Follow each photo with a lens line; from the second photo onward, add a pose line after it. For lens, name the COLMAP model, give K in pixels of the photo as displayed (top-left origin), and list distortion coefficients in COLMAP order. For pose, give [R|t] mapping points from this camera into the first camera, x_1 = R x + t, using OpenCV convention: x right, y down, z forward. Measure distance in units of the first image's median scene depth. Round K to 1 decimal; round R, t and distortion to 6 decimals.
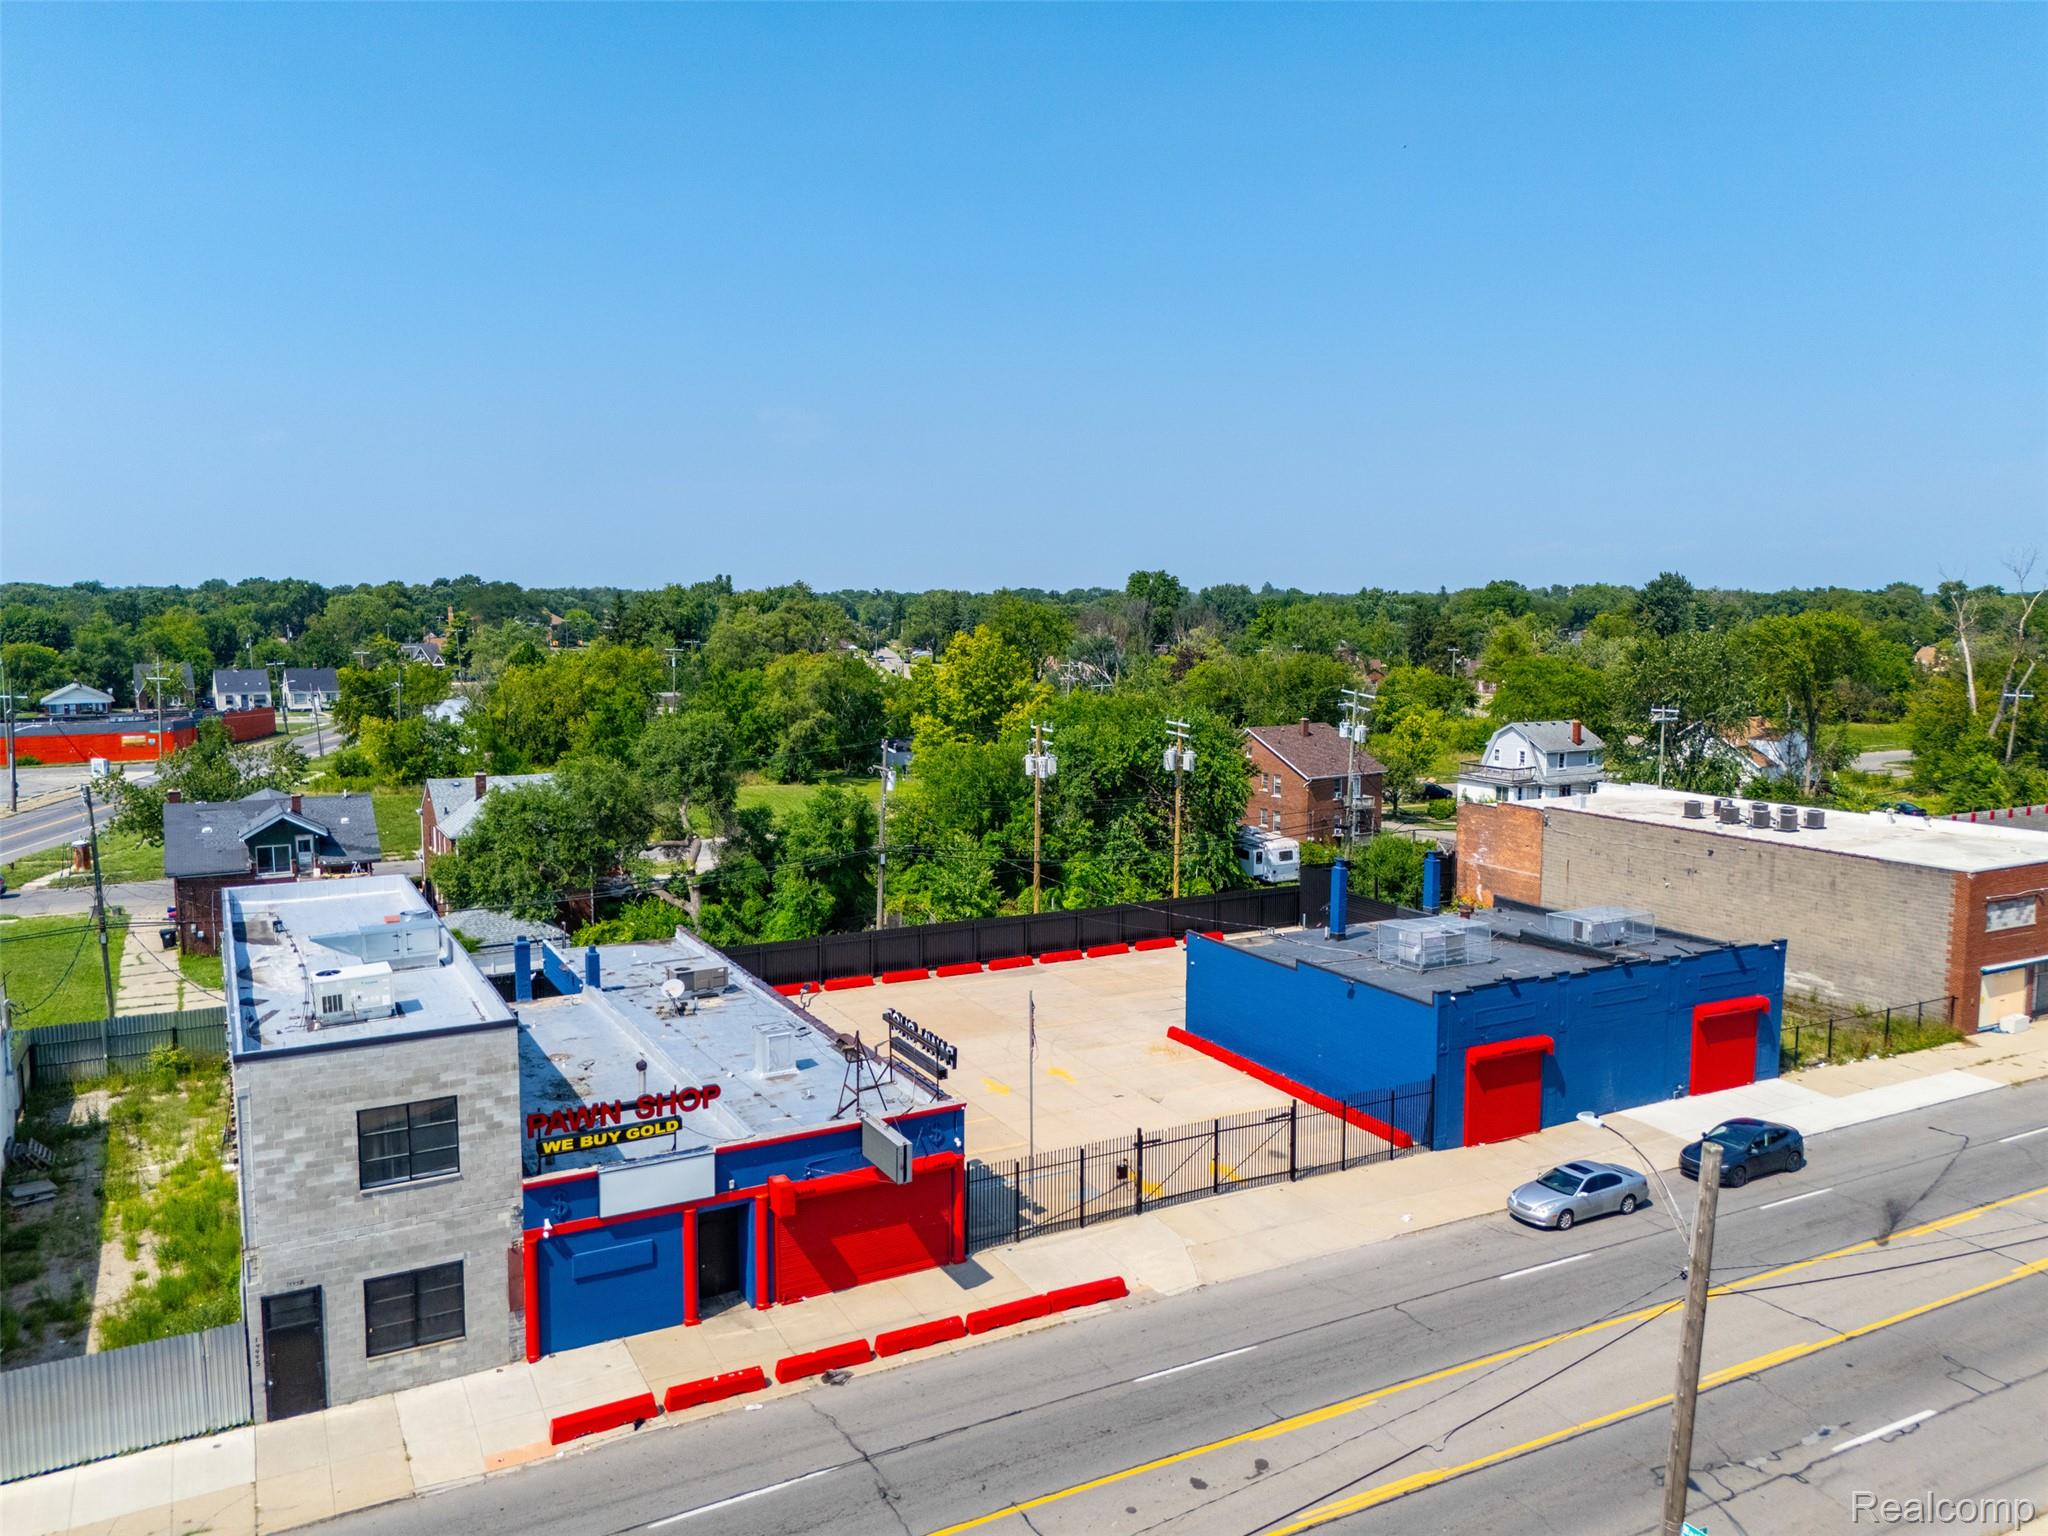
lens RADIAL K [[1507.2, 0, 1026.8], [0, 1507.2, 760.7], [0, 0, 1]] dist [0.071224, -0.070349]
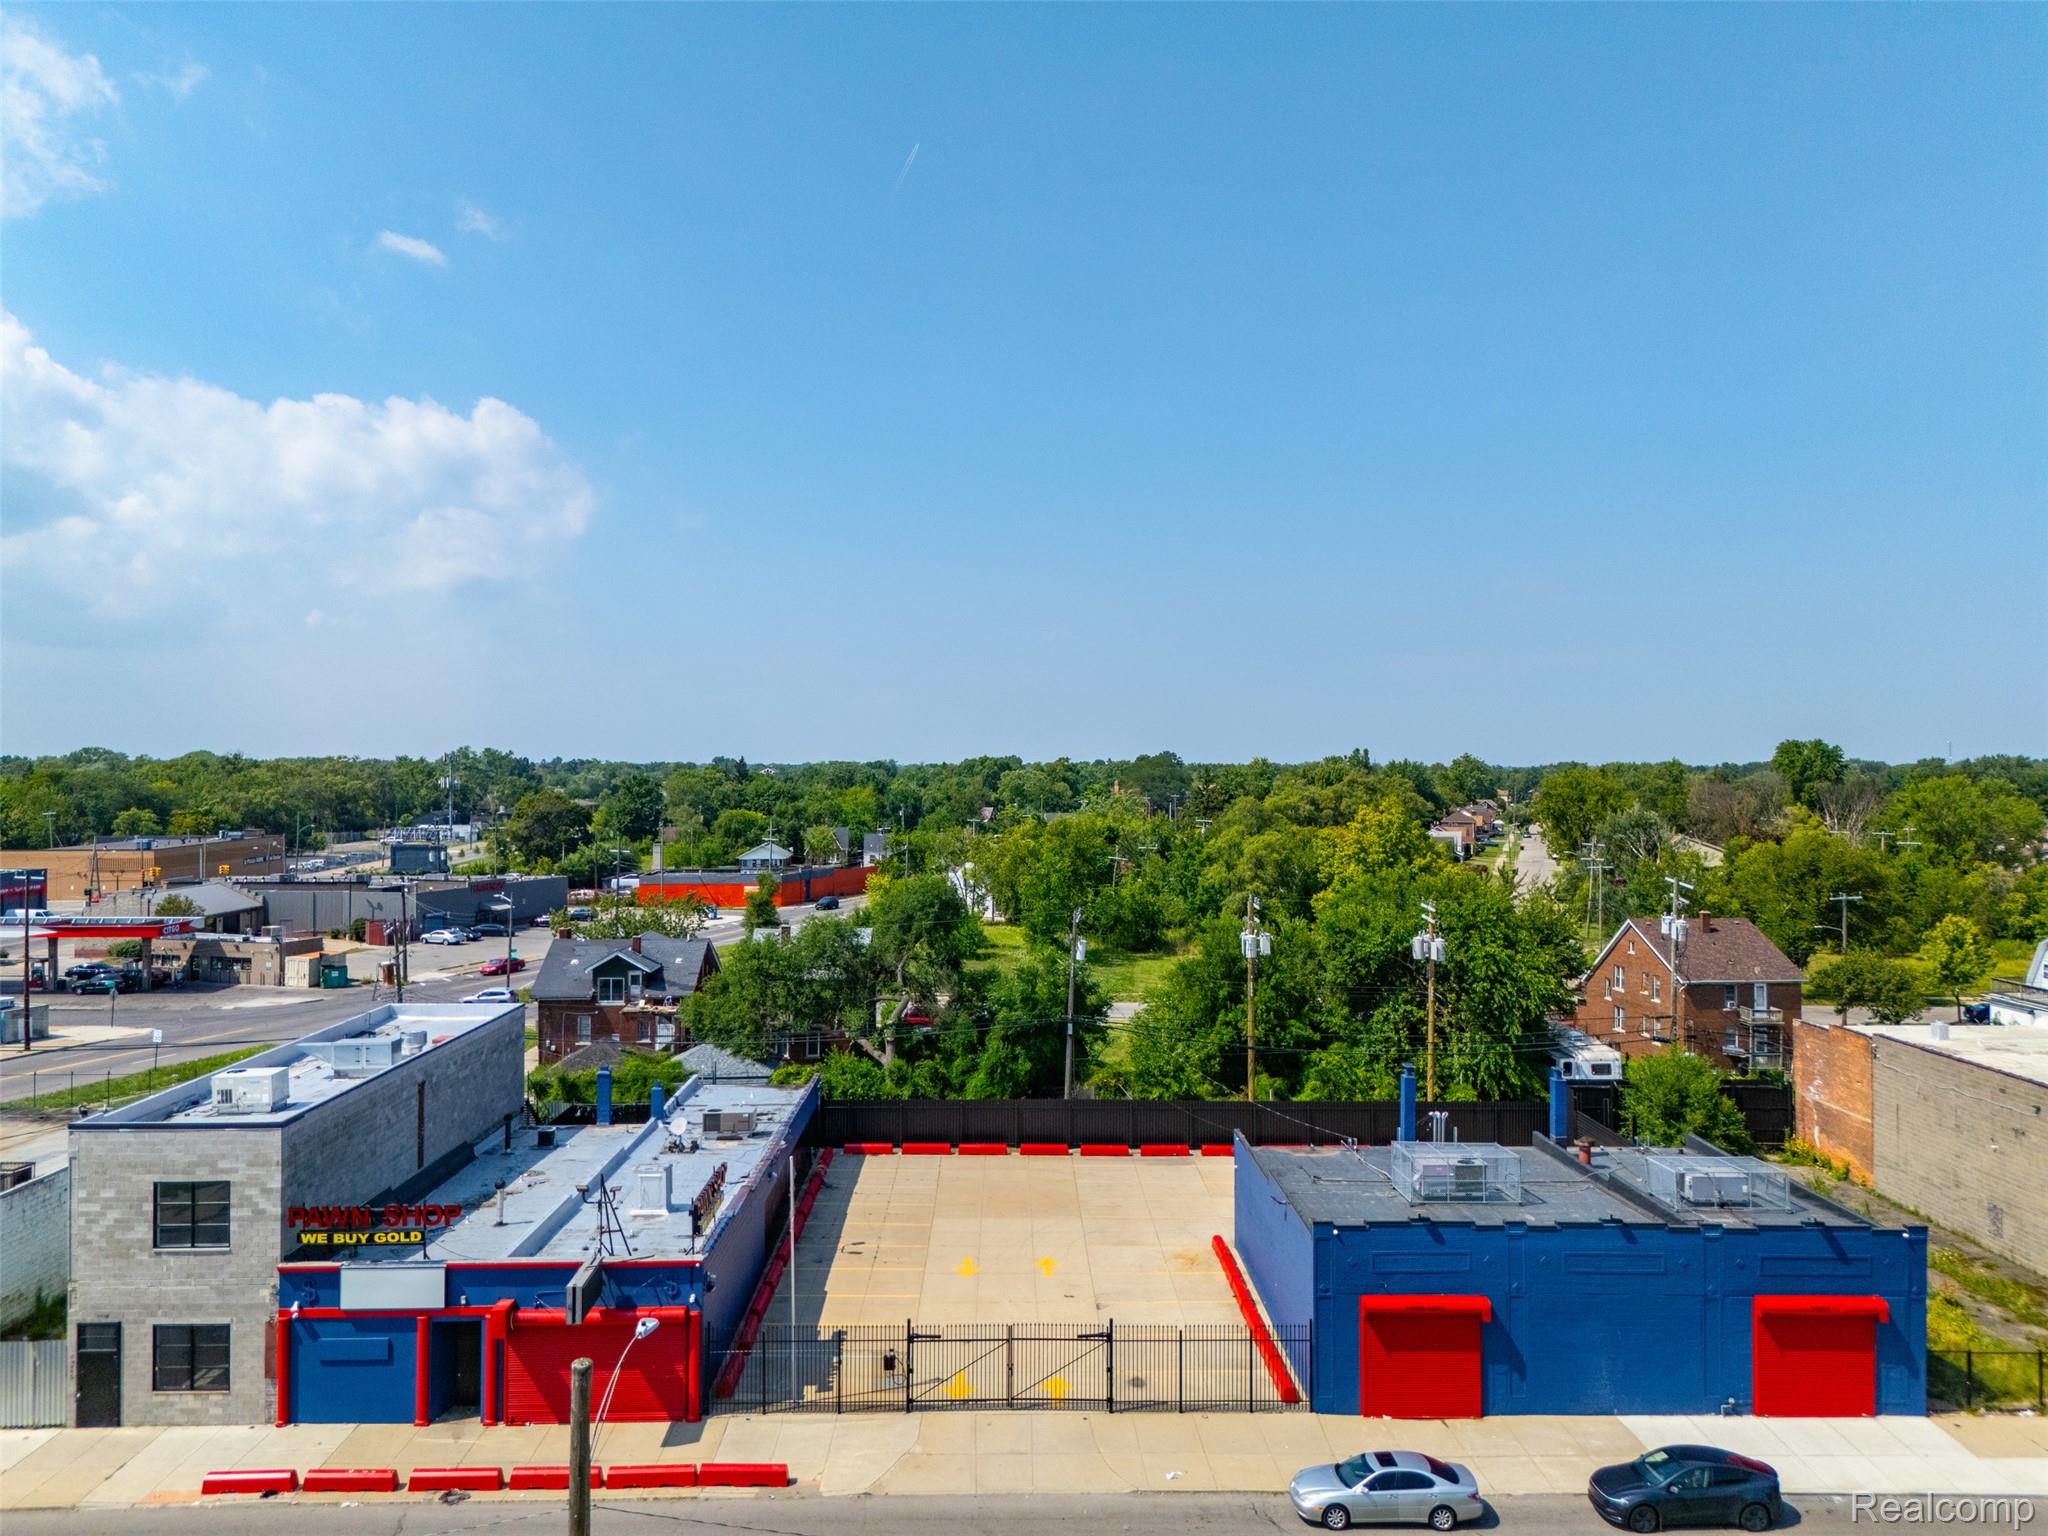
lens RADIAL K [[1507.2, 0, 1028.0], [0, 1507.2, 763.5], [0, 0, 1]] dist [0.071224, -0.070349]
pose [[0.889068, -0.001608, -0.457772, 0.512963], [-0.049756, 0.993730, -0.100125, -0.012626], [0.455063, 0.111795, 0.883414, 0.126134]]
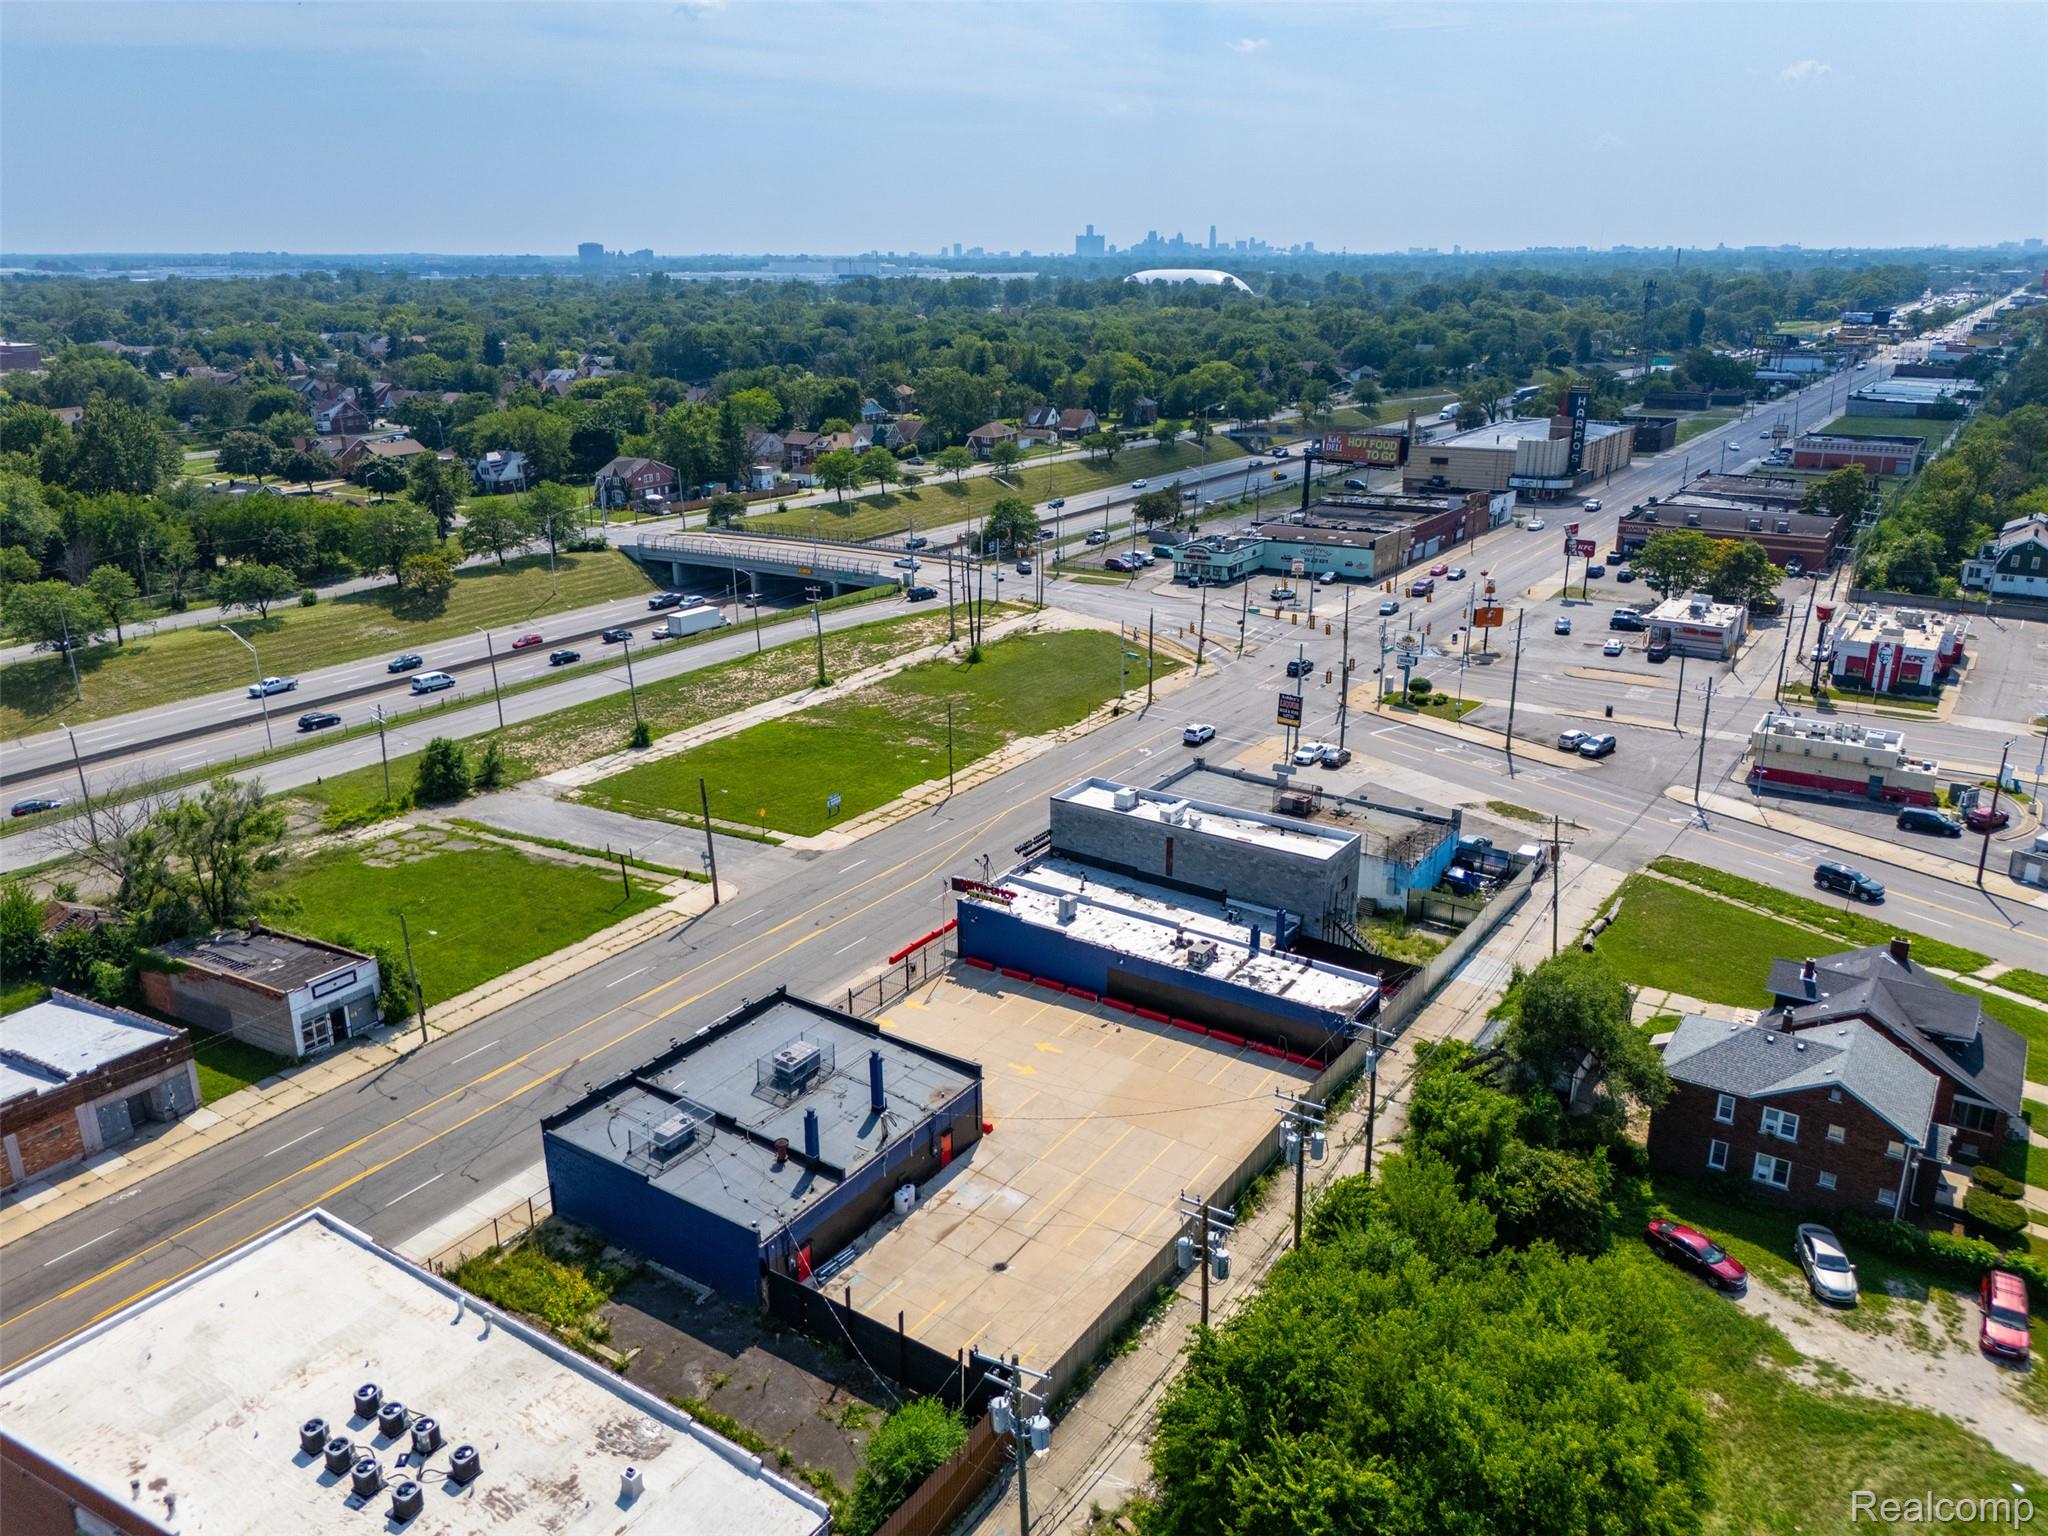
lens RADIAL K [[1507.2, 0, 1028.5], [0, 1507.2, 782.9], [0, 0, 1]] dist [0.071224, -0.070349]
pose [[-0.884934, 0.153651, -0.439640, 0.748512], [-0.050148, 0.907081, 0.417958, -0.810567], [0.463009, 0.391912, -0.795002, 2.415789]]
